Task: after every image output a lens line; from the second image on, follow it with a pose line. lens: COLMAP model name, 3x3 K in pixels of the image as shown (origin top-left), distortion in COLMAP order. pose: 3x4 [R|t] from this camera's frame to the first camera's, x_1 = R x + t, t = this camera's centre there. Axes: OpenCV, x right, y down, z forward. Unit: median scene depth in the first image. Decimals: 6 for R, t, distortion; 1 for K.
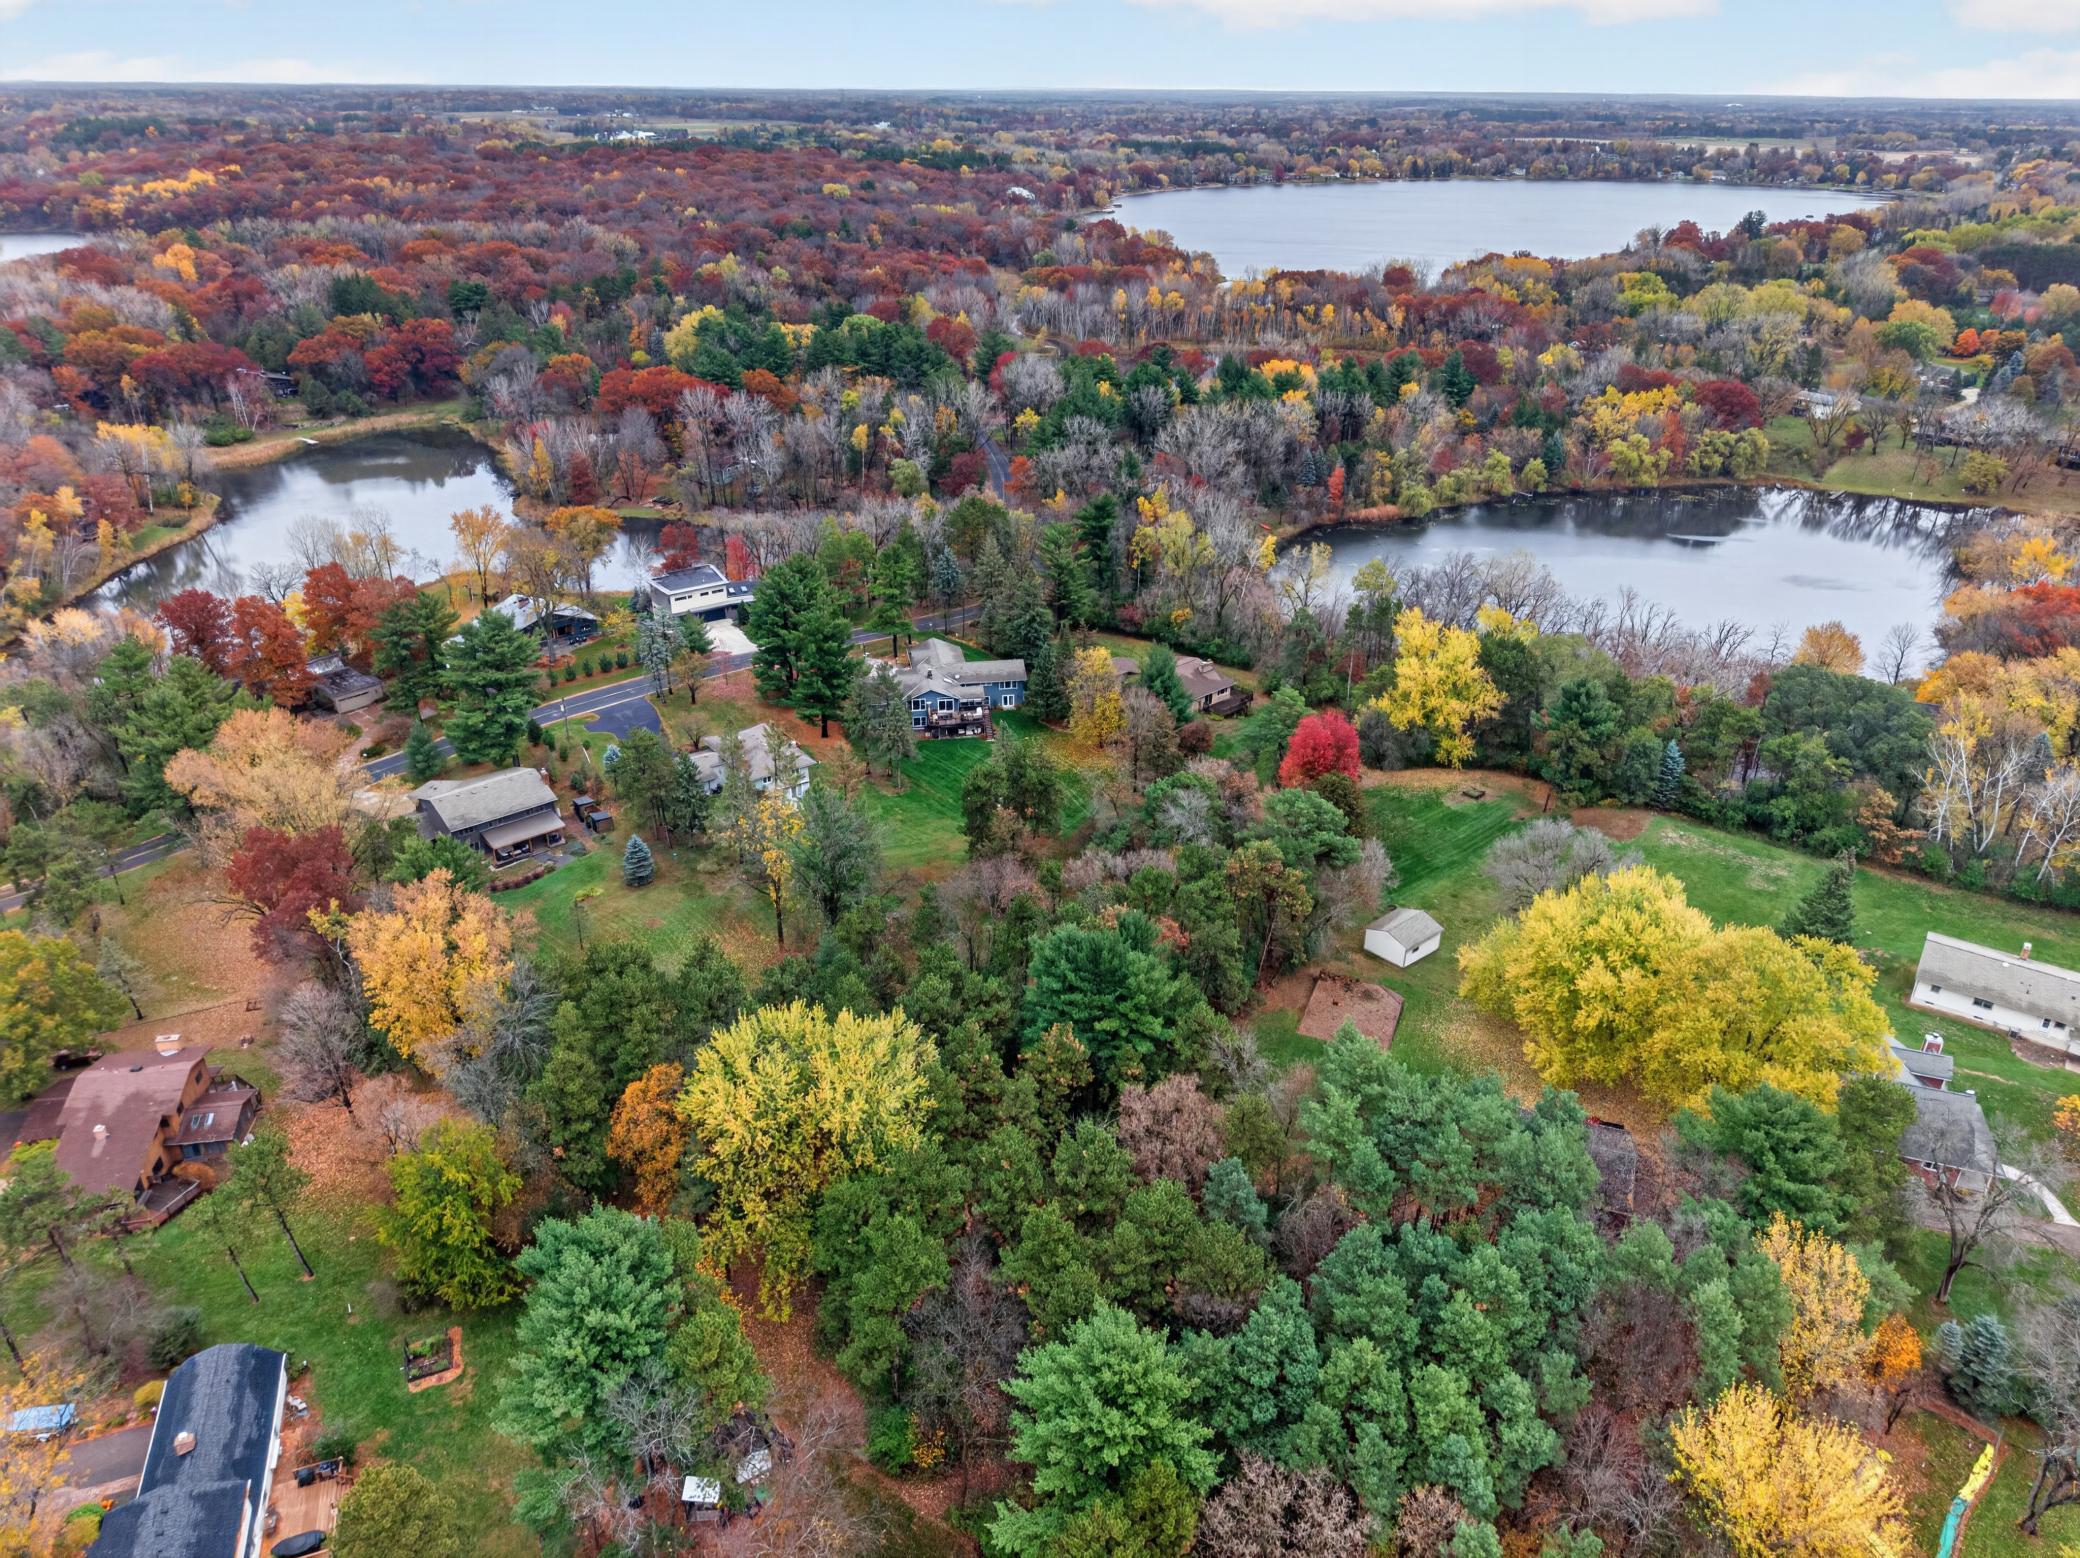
lens RADIAL K [[1347.5, 0, 1040.0], [0, 1347.5, 779.0], [0, 0, 1]] dist [-0.004365, 0.002844]
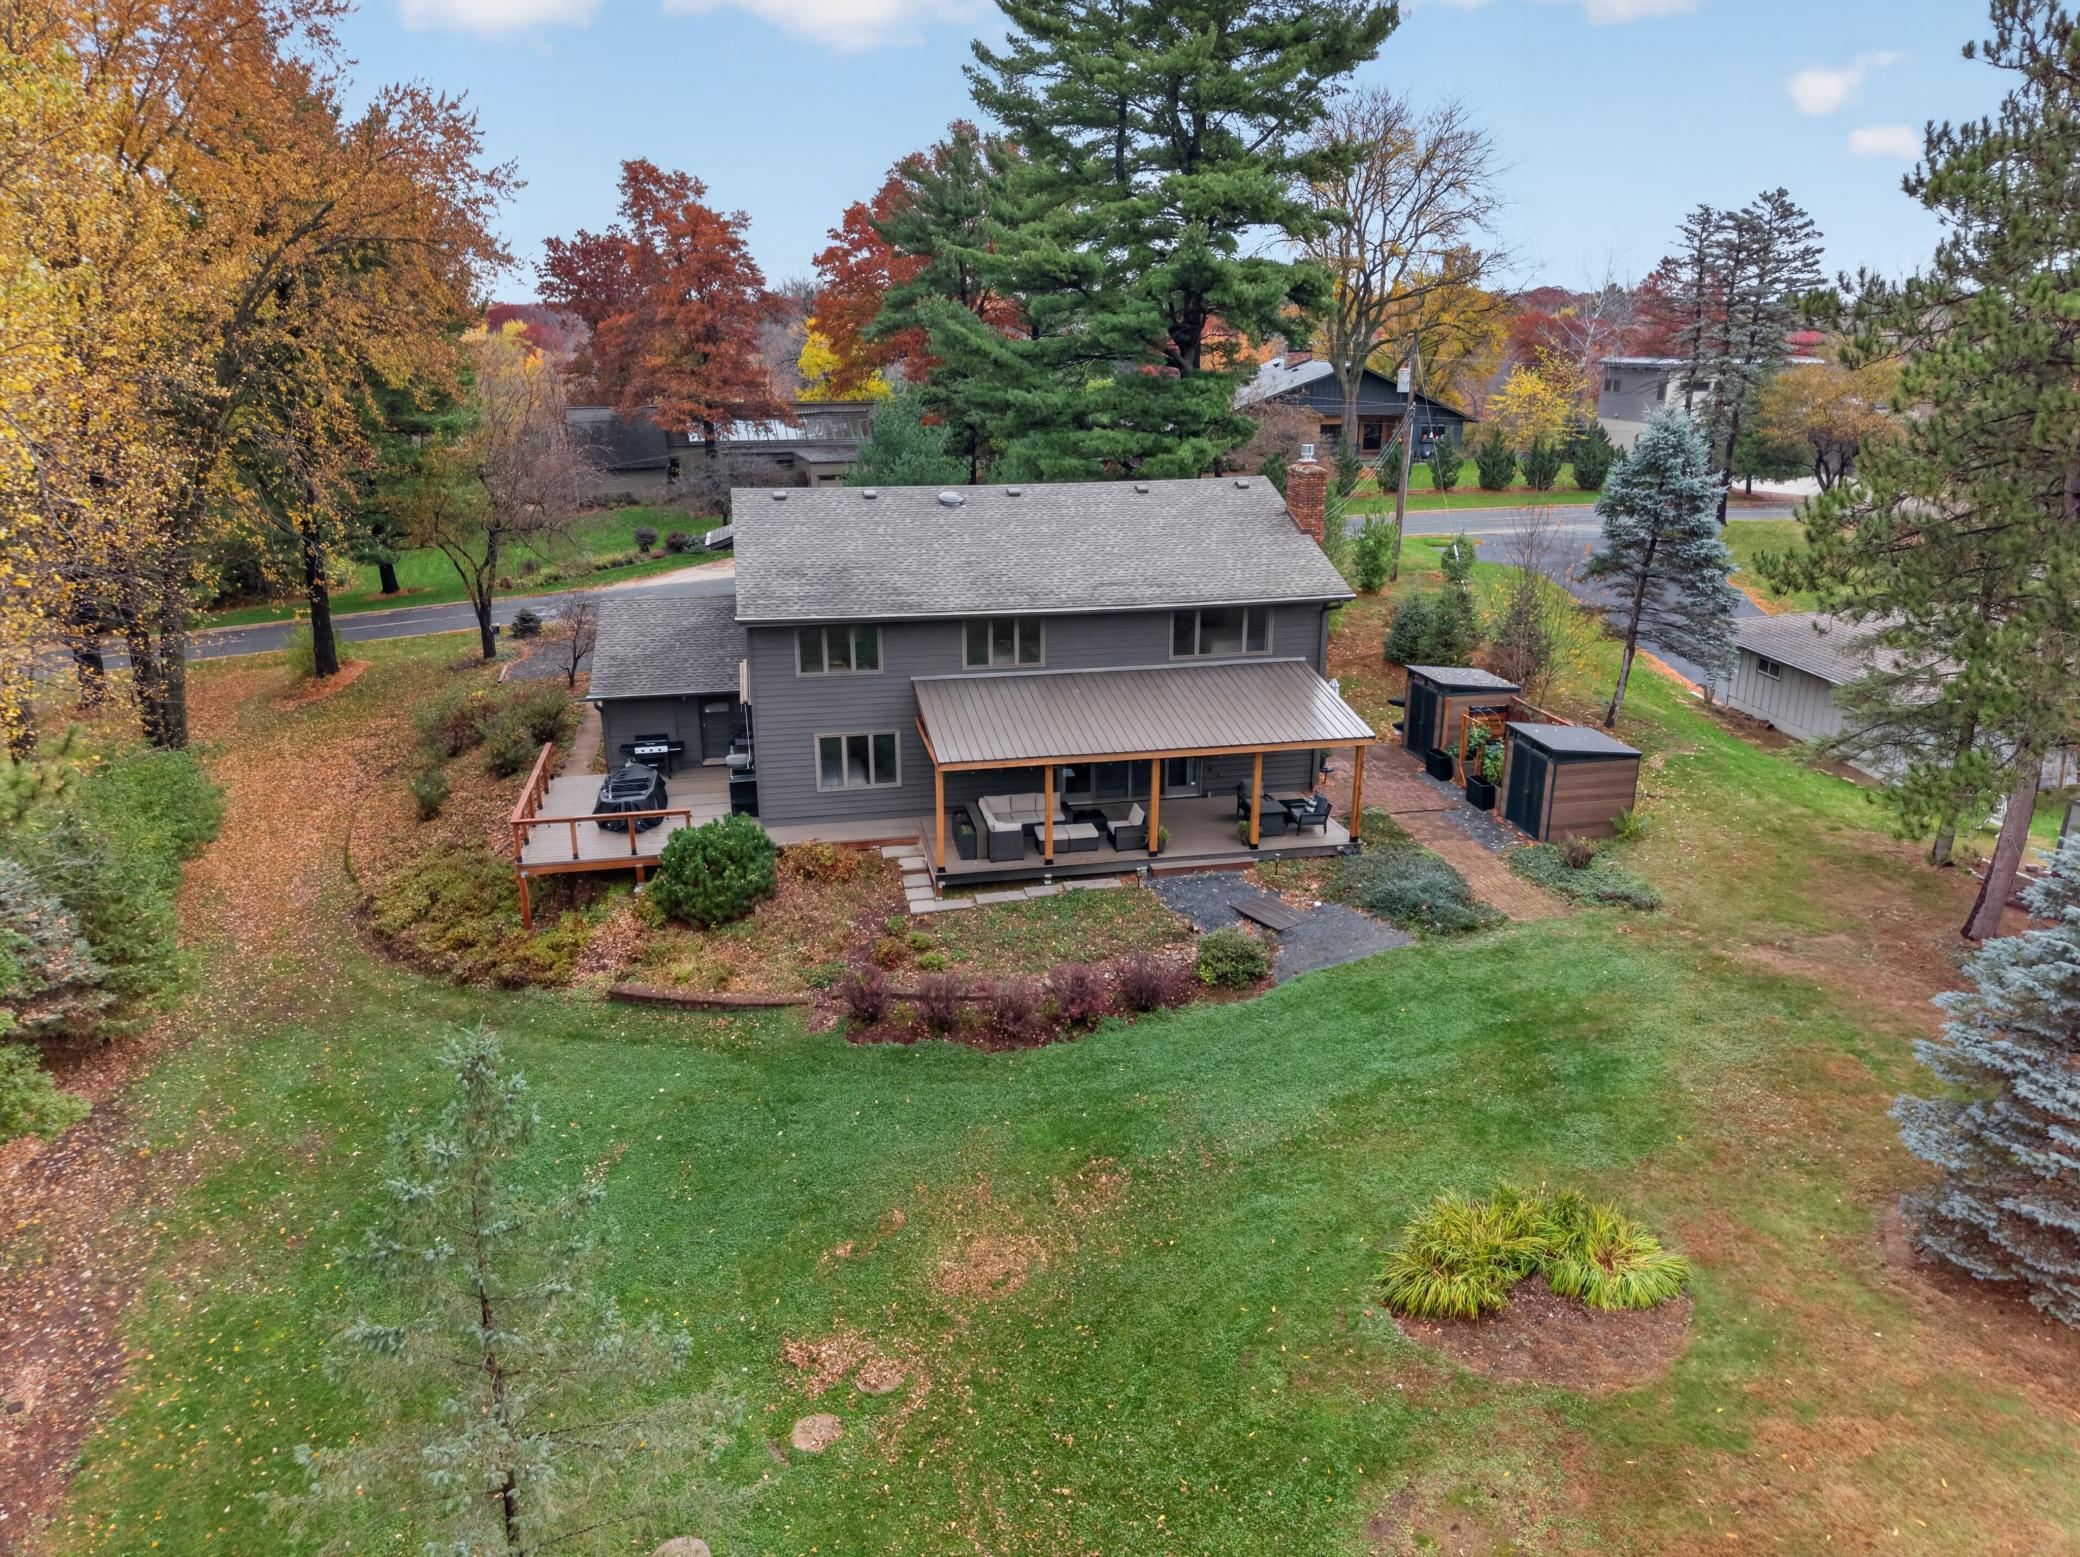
lens RADIAL K [[1347.5, 0, 1040.0], [0, 1347.5, 778.5], [0, 0, 1]] dist [-0.004365, 0.002844]
pose [[0.851232, 0.150400, -0.502777, -0.299895], [-0.212203, 0.974881, -0.067647, 0.058884], [0.479974, 0.164274, 0.861765, 0.828619]]
